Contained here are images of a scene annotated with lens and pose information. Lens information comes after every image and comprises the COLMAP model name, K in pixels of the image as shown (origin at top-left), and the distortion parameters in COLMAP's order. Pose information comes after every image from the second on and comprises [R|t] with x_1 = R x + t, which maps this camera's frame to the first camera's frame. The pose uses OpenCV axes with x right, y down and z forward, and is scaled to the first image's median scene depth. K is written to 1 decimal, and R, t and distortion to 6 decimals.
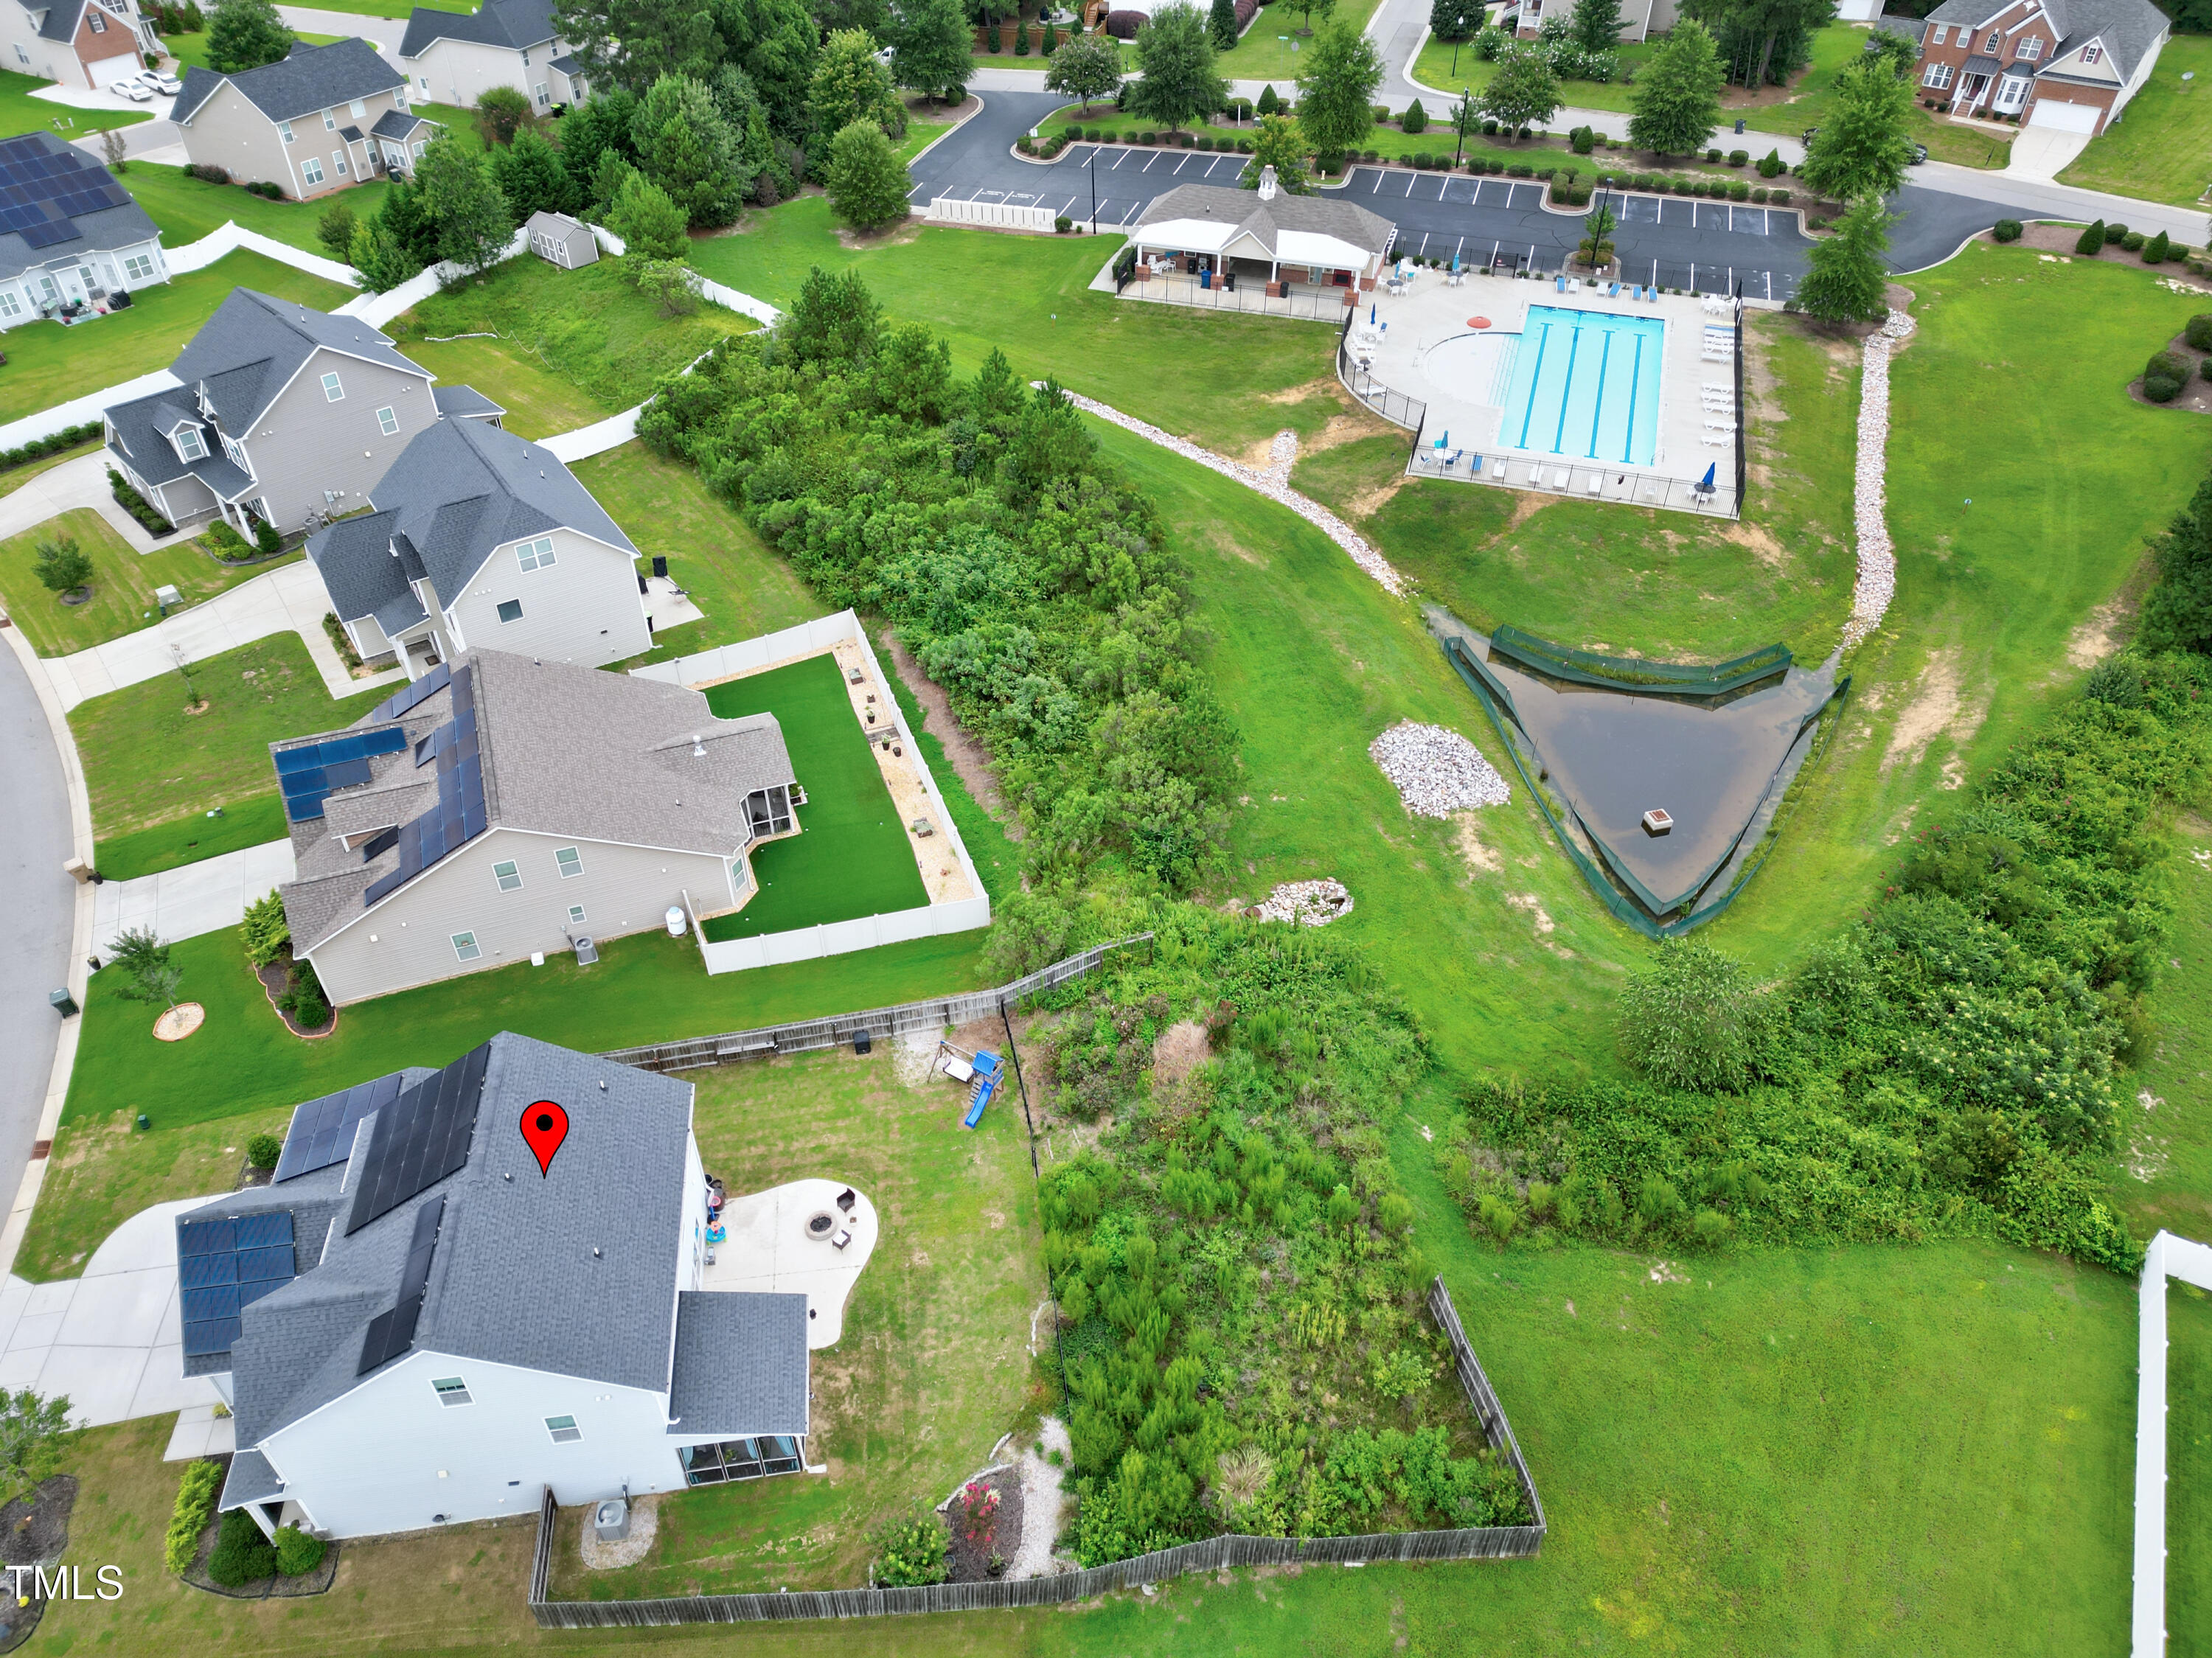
lens RADIAL K [[1539.7, 0, 1106.5], [0, 1539.7, 824.8], [0, 0, 1]] dist [0.090271, -0.092369]
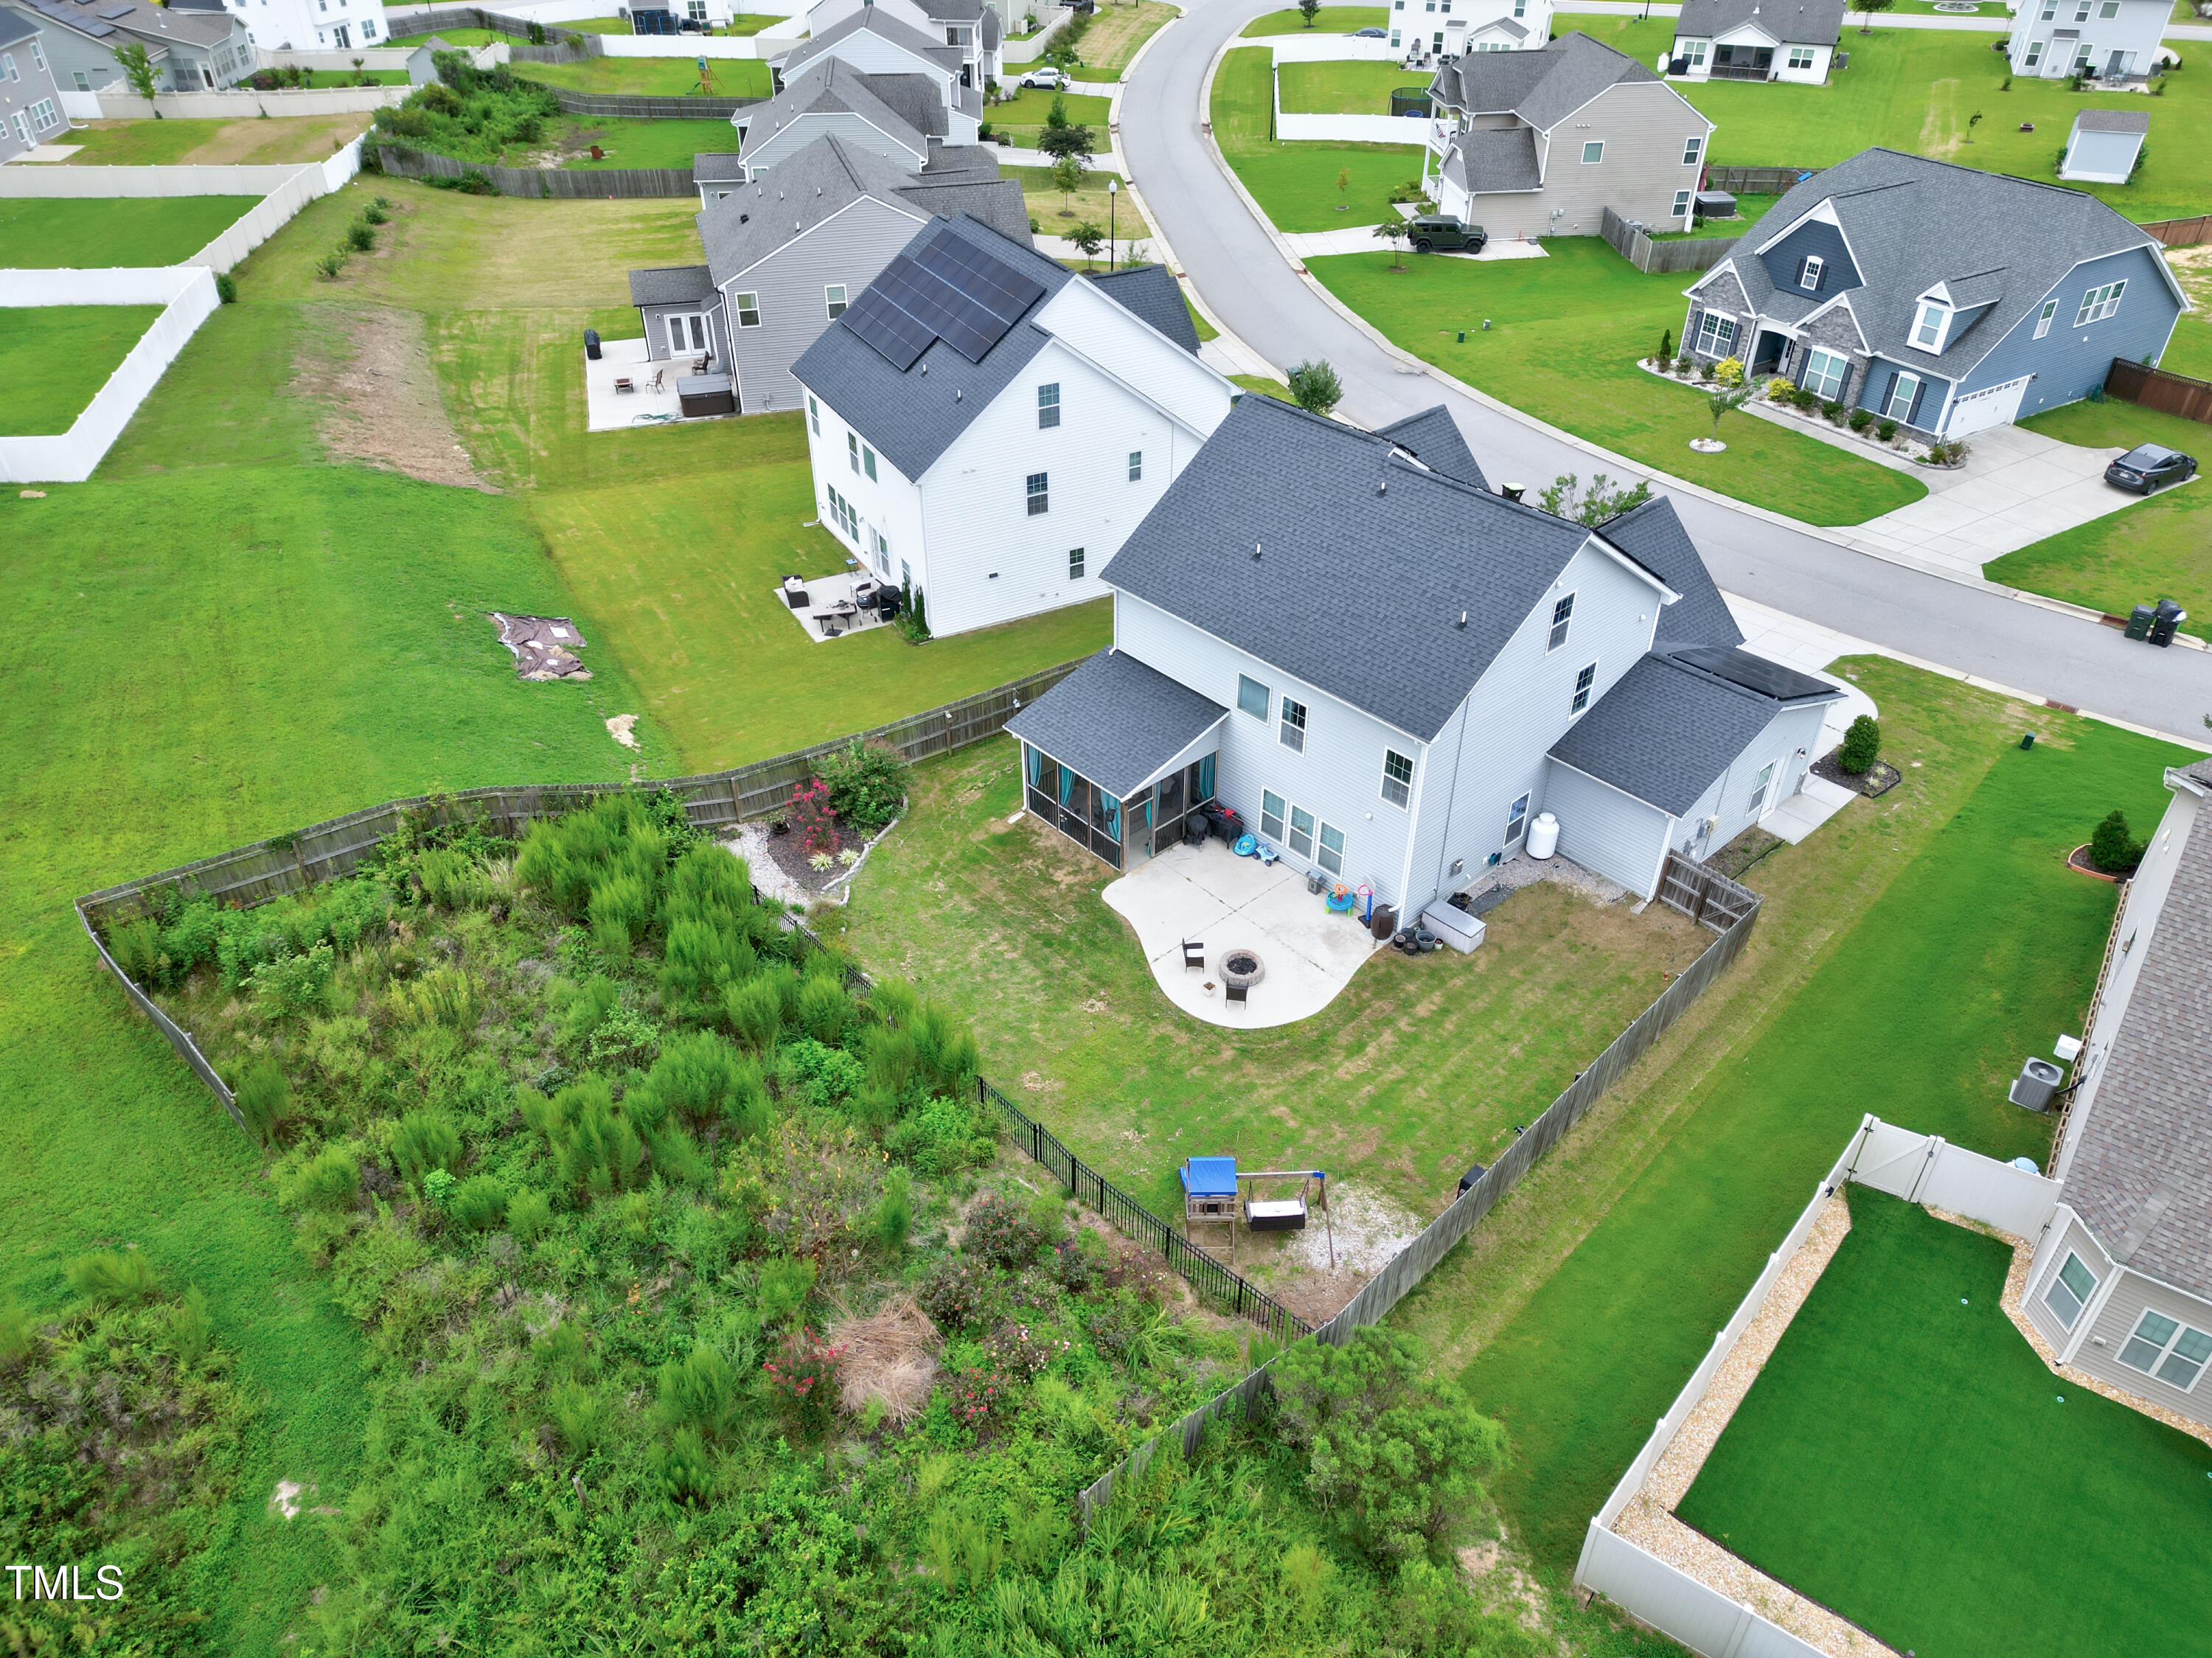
lens RADIAL K [[1539.7, 0, 1106.5], [0, 1539.7, 824.8], [0, 0, 1]] dist [0.090271, -0.092369]
pose [[-0.825082, 0.323361, -0.463333, 0.143615], [-0.376091, 0.297667, 0.877468, -0.299729], [0.421658, 0.898238, -0.123986, 0.881068]]
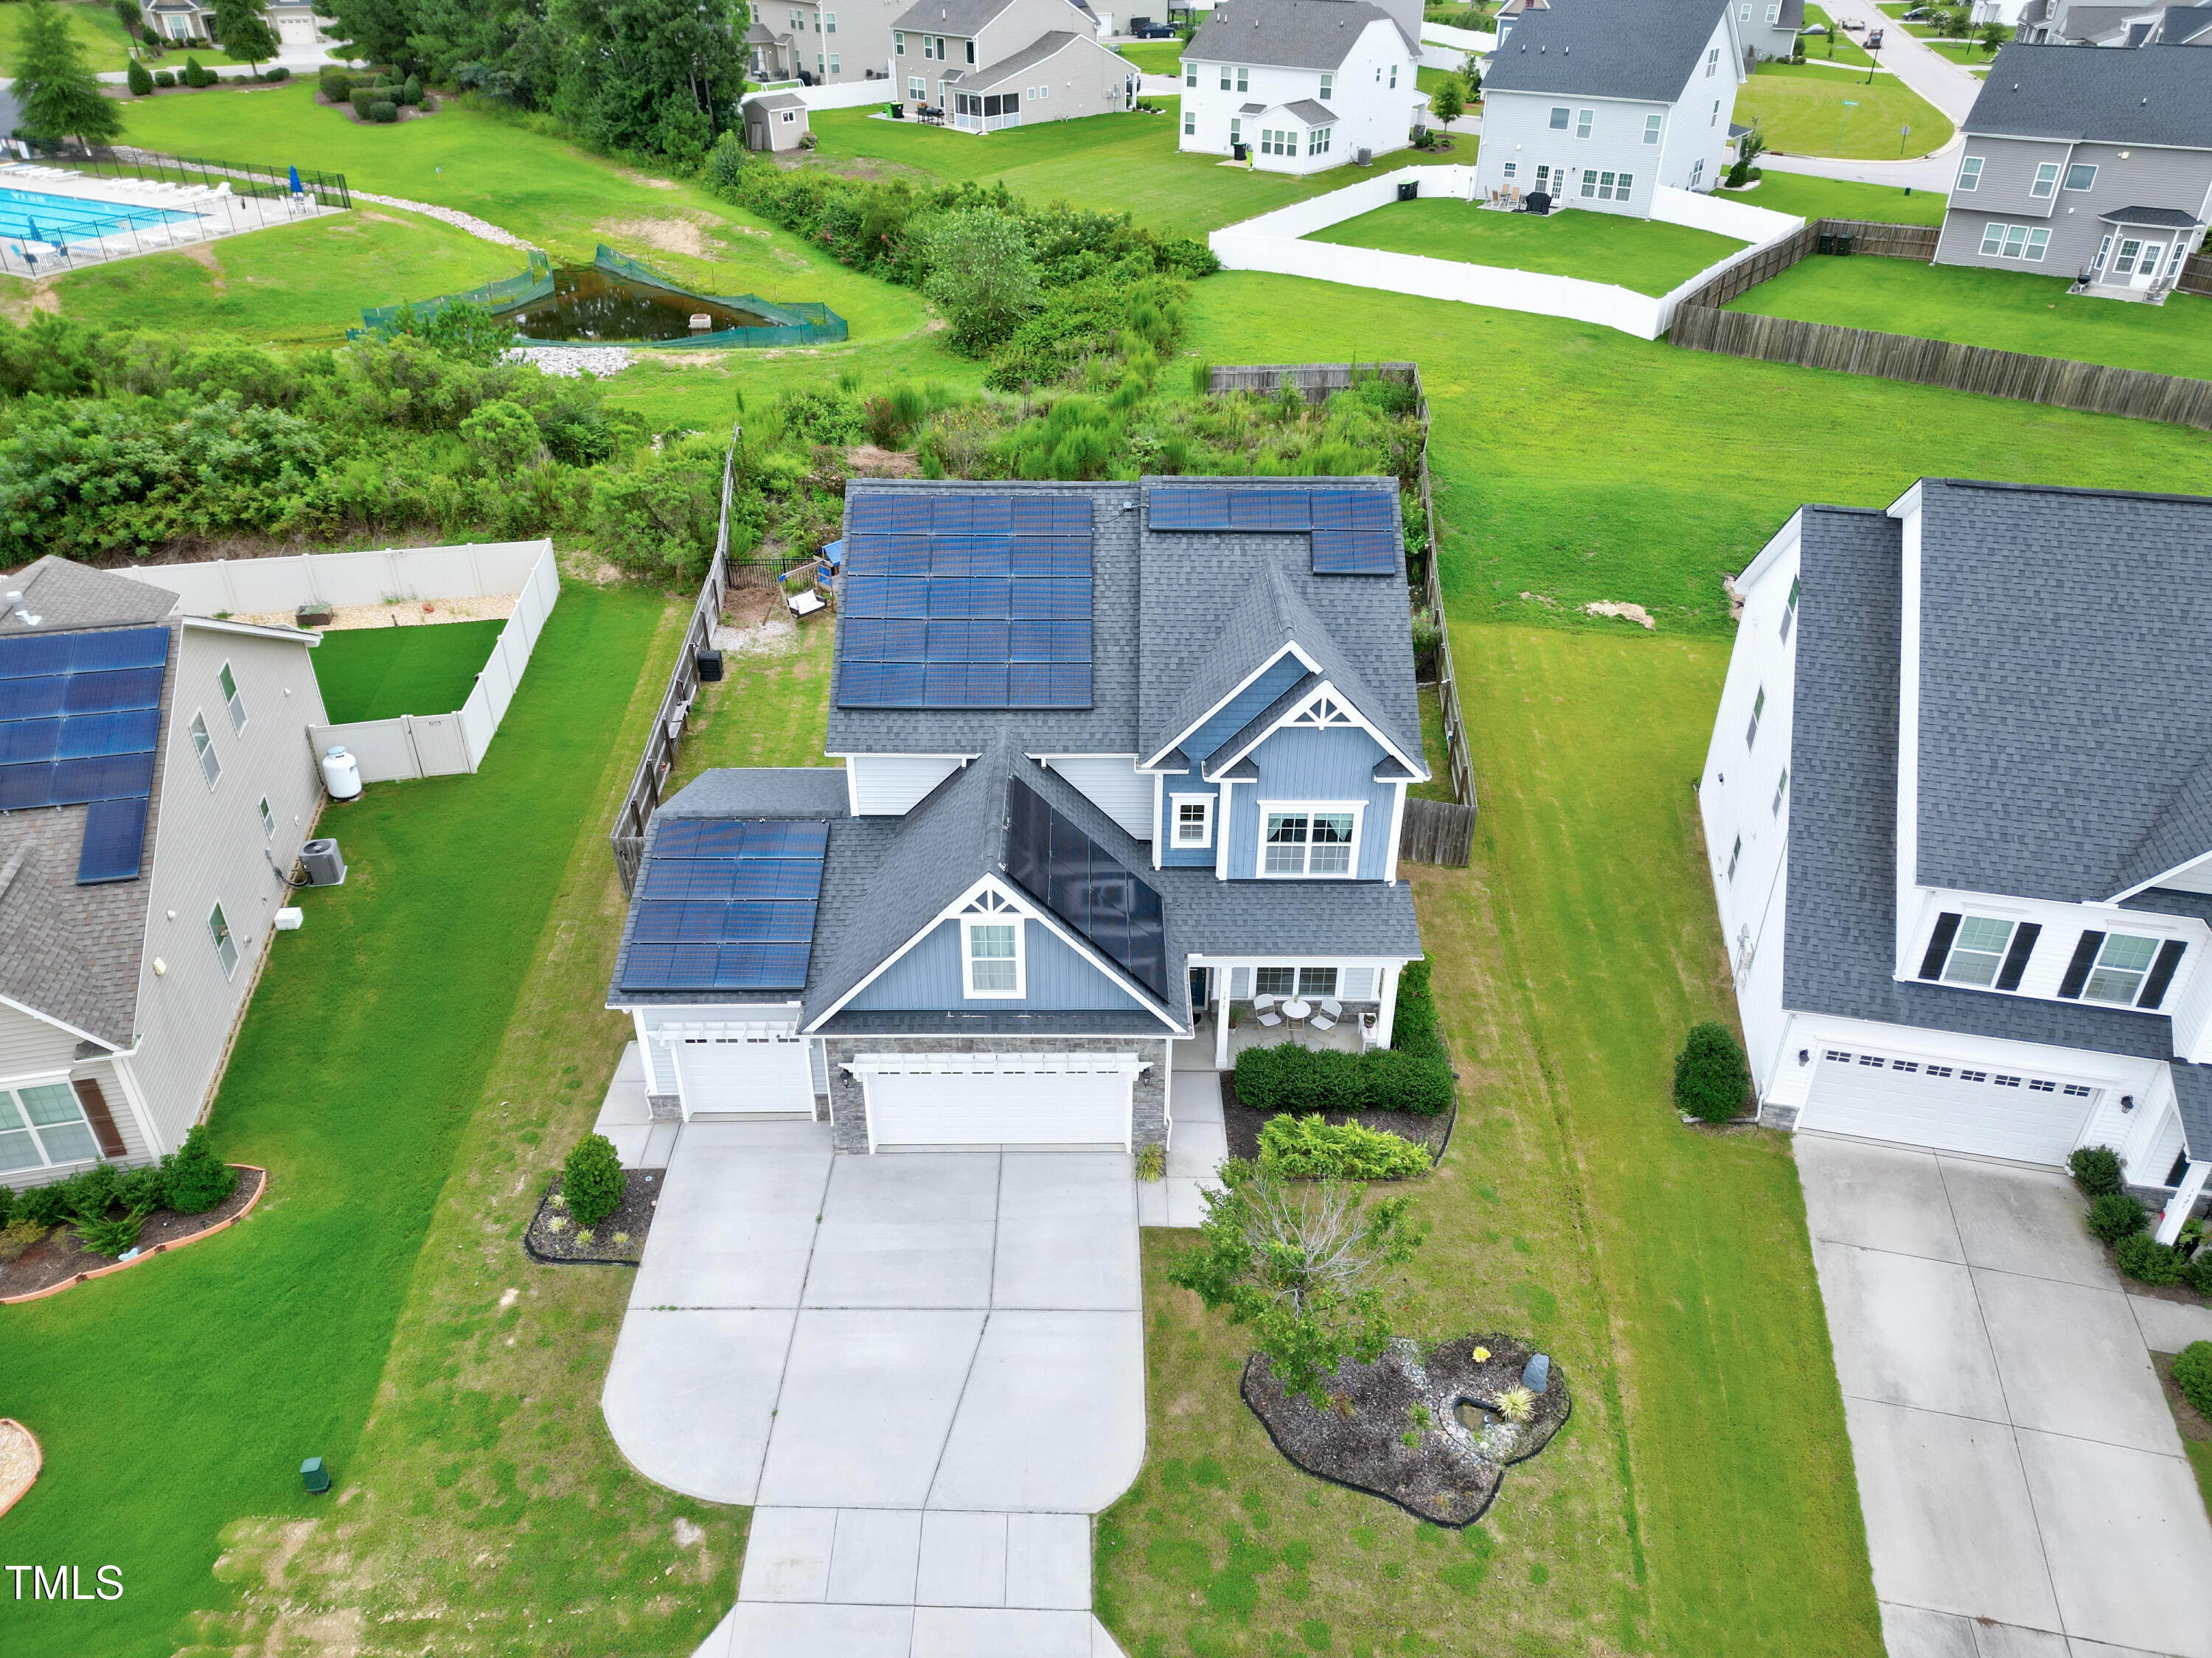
lens RADIAL K [[1539.7, 0, 1106.5], [0, 1539.7, 824.8], [0, 0, 1]] dist [0.090271, -0.092369]
pose [[0.134918, -0.525163, 0.840239, -0.779489], [0.642348, 0.692023, 0.329383, 0.069081], [-0.754444, 0.495286, 0.430703, 0.562675]]
